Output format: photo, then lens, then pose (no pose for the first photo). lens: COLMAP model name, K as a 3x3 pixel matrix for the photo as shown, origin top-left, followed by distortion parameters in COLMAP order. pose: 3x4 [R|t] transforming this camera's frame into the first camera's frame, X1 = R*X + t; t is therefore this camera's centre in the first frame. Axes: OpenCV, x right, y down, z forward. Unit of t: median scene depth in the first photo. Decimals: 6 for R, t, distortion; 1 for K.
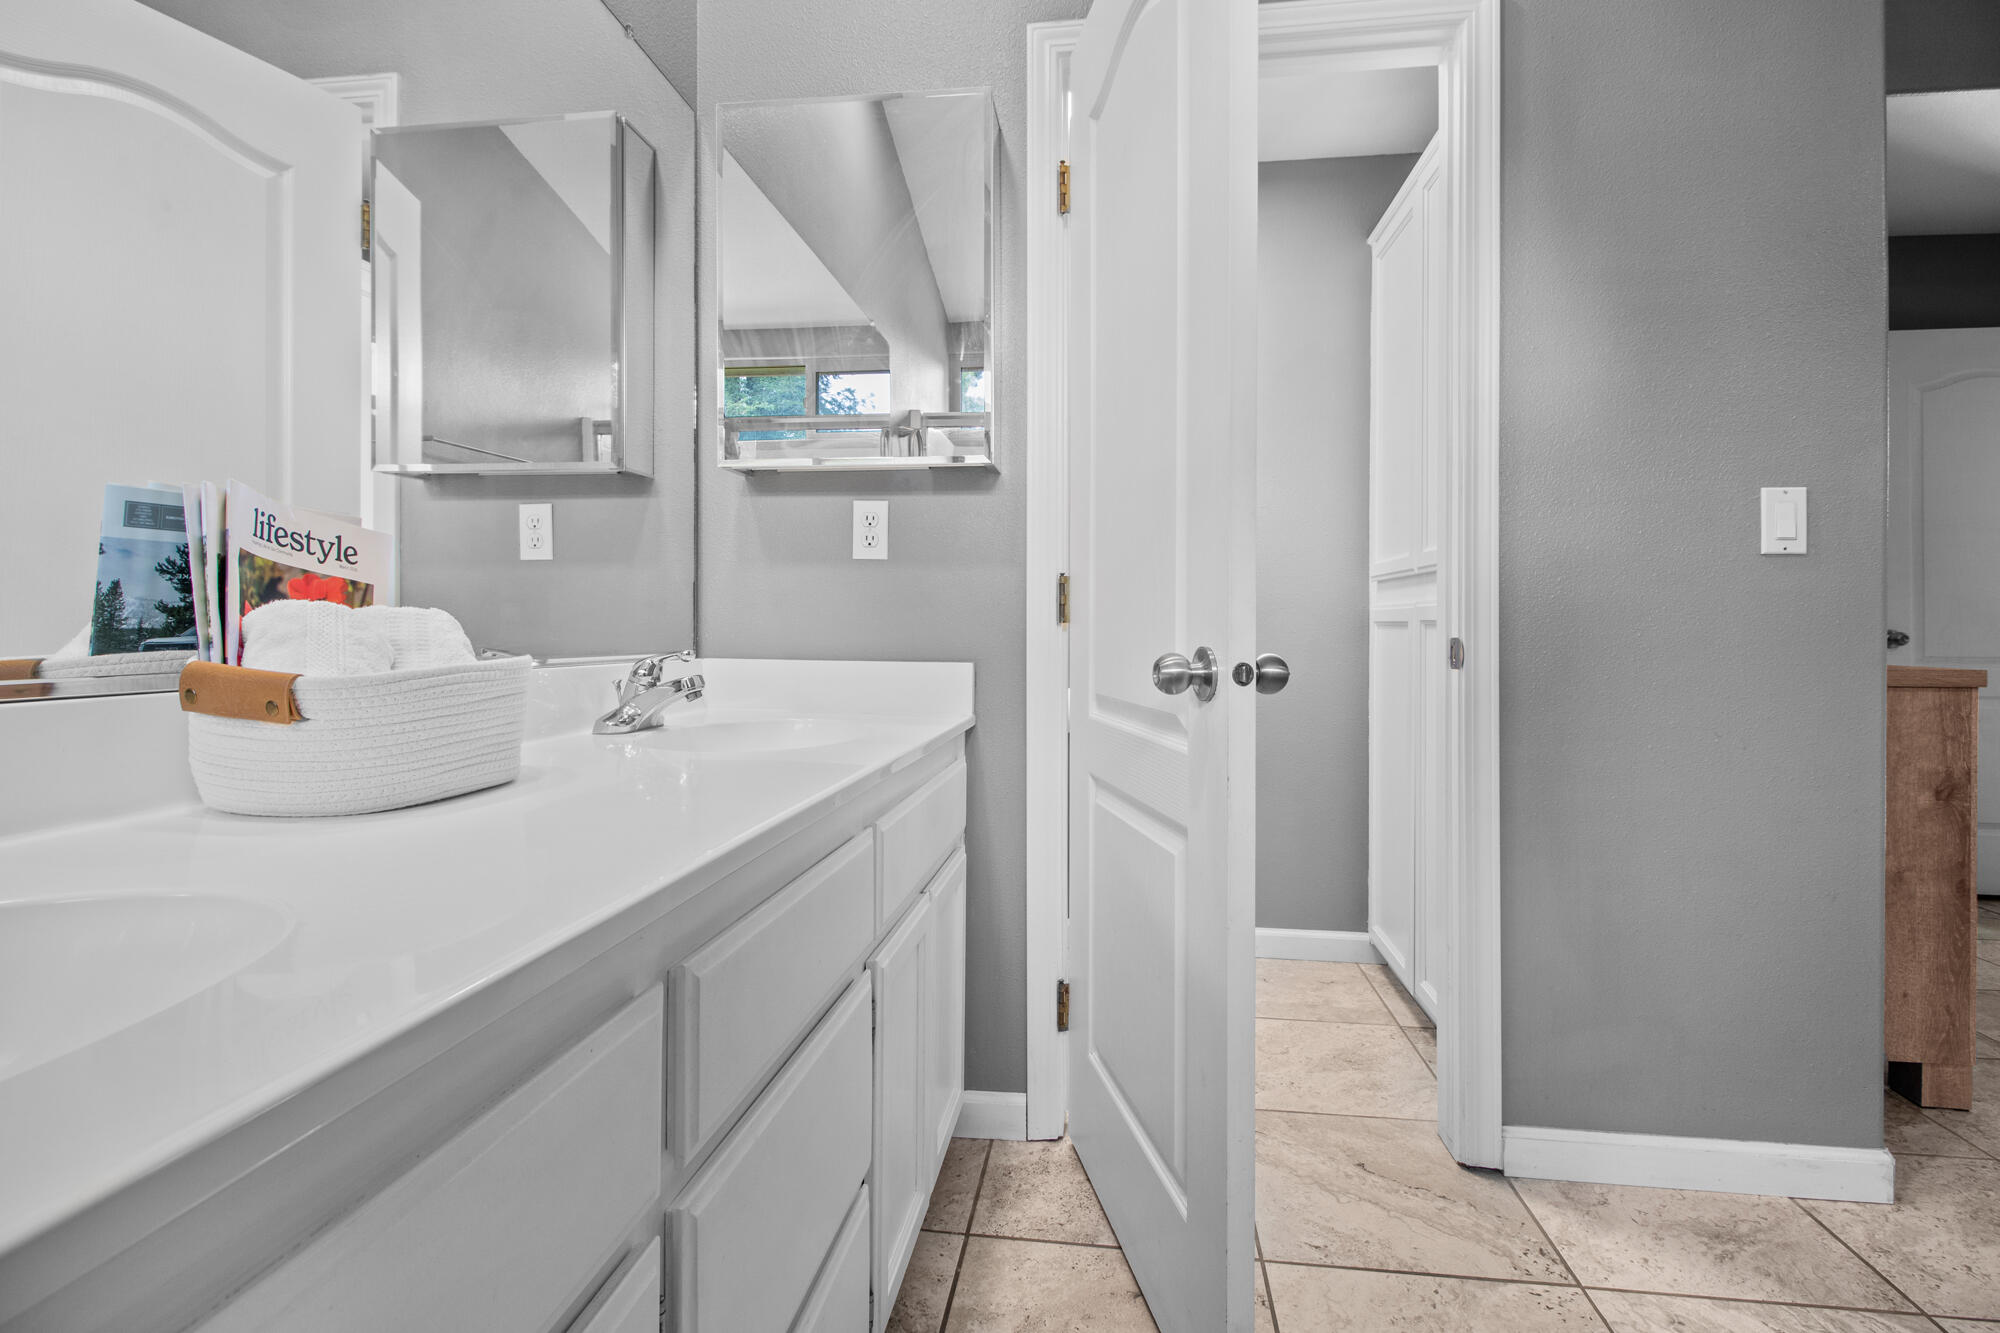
lens RADIAL K [[944.0, 0, 1016.4], [0, 944.0, 650.0], [0, 0, 1]] dist [0.001301, -0.009426]
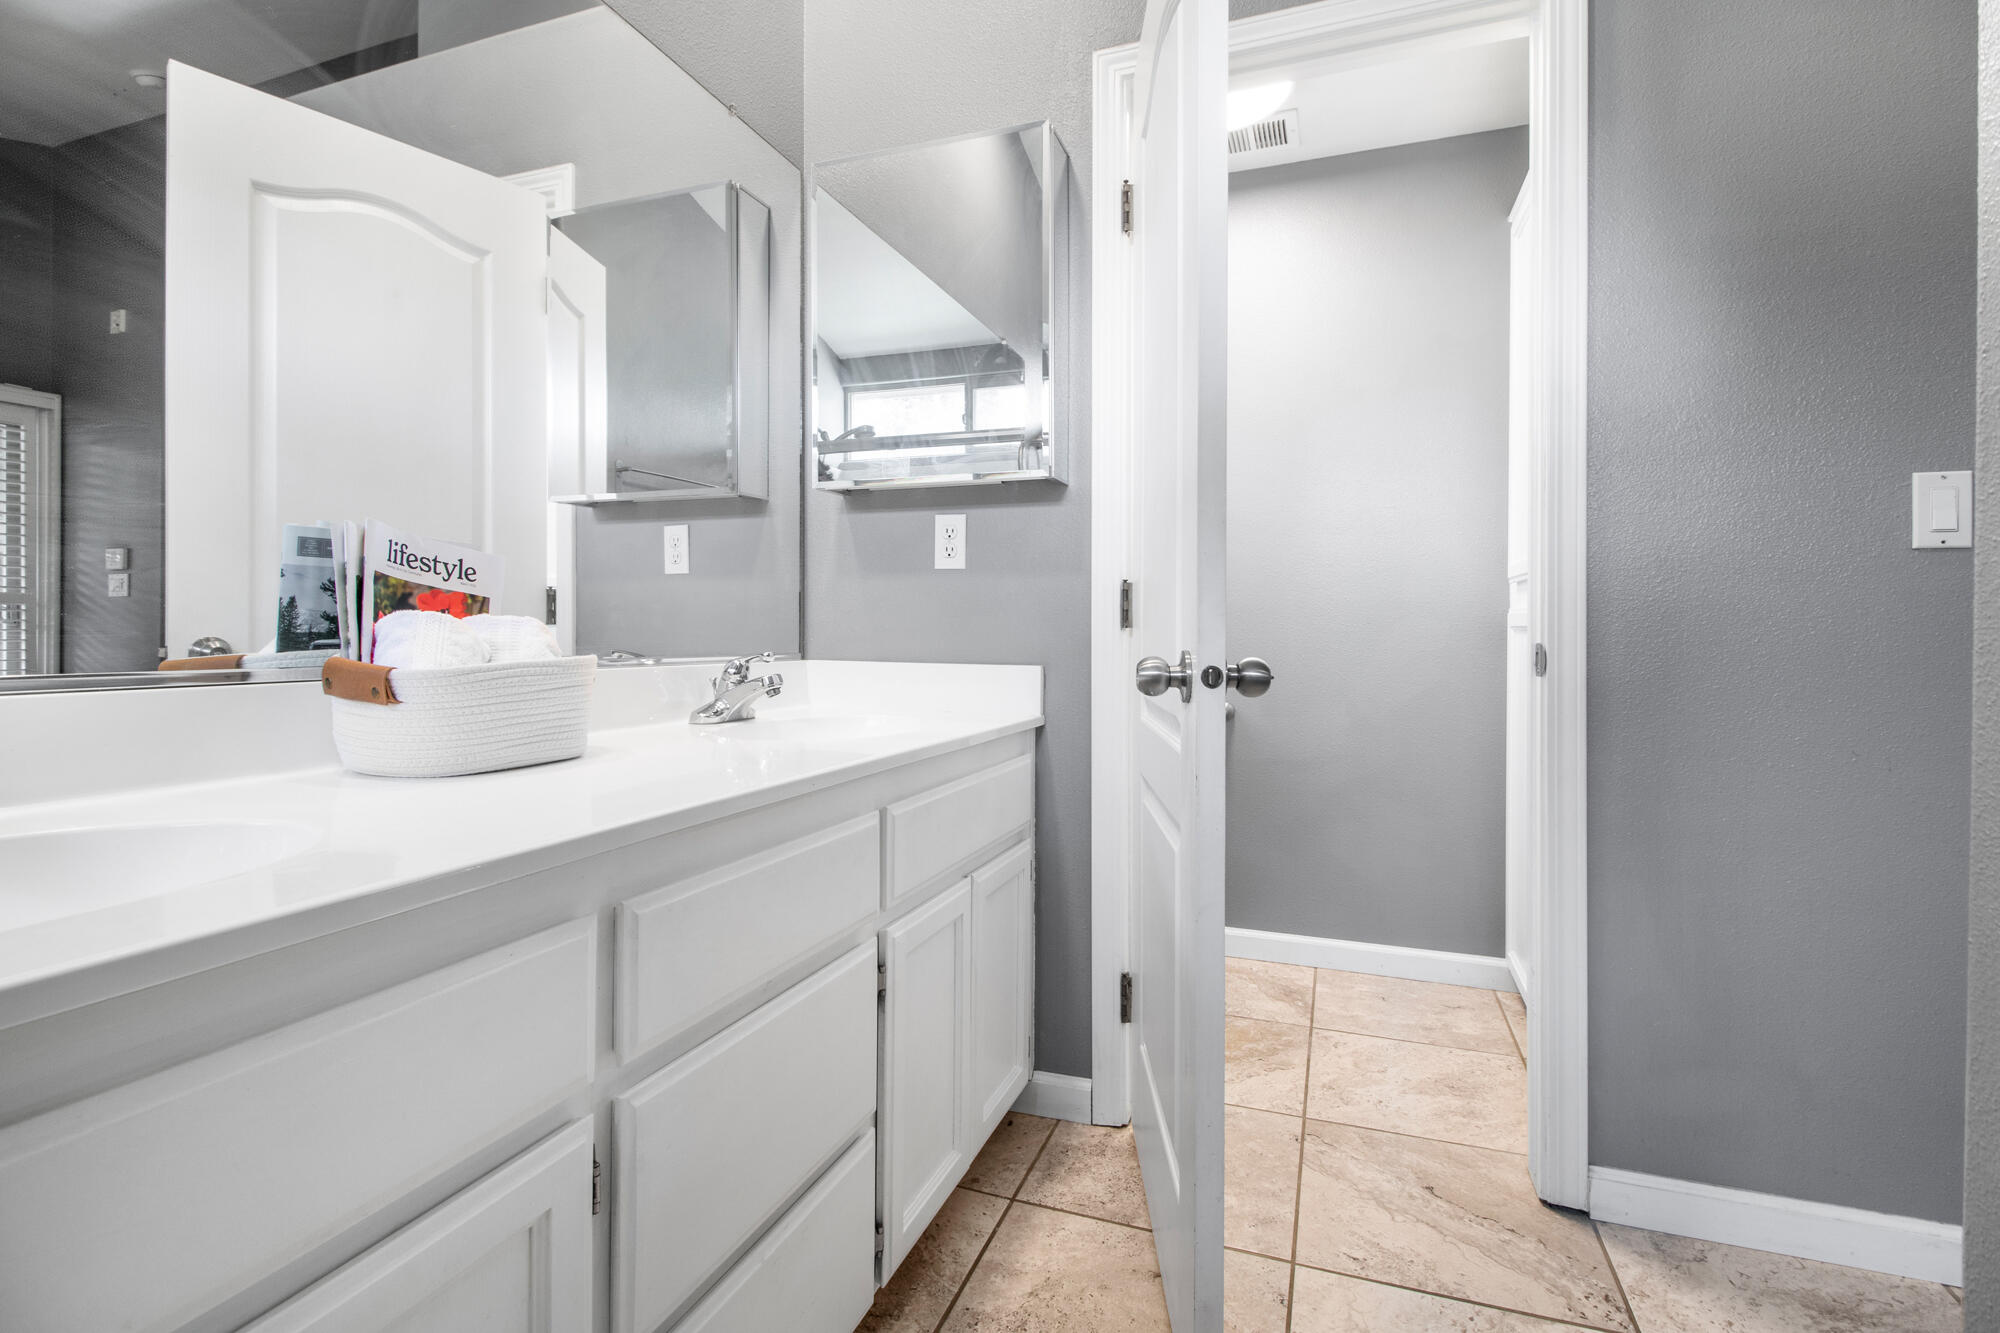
lens RADIAL K [[944.0, 0, 1010.0], [0, 944.0, 660.0], [0, 0, 1]] dist [0.001301, -0.009426]
pose [[0.974614, 0.006398, -0.223800, 0.171991], [-0.005448, 0.999973, 0.004863, 0.002150], [0.223825, -0.003521, 0.974623, -0.039833]]
